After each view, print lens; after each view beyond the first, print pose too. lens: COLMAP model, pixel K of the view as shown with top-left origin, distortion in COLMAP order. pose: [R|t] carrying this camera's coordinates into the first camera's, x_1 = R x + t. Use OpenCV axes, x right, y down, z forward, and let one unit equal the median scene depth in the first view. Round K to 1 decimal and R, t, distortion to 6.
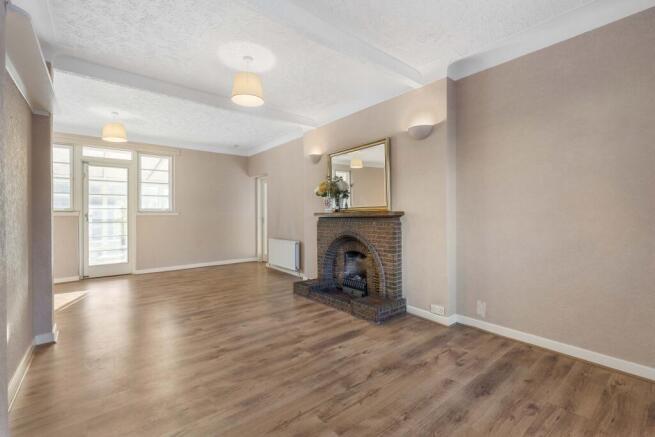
lens RADIAL K [[290.9, 0, 326.6], [0, 290.9, 207.0], [0, 0, 1]] dist [-0.000491, 0.000044]
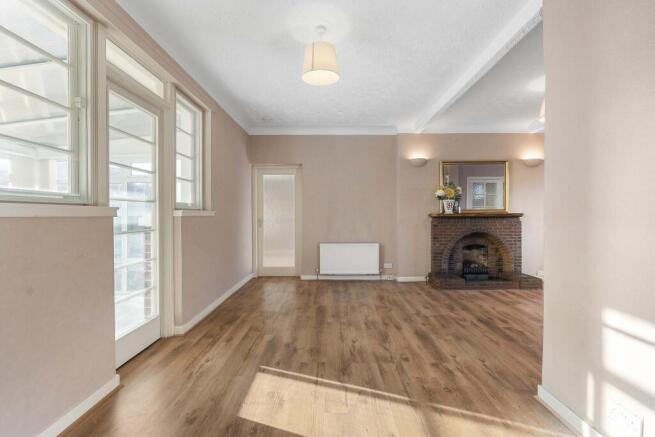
lens RADIAL K [[284.5, 0, 327.5], [0, 284.5, 218.5], [0, 0, 1]] dist [-0.002081, -0.000181]
pose [[0.637007, -0.010364, 0.770789, -1.101138], [-0.024271, 0.999144, 0.033493, 0.012793], [-0.770476, -0.040043, 0.636210, 0.626188]]
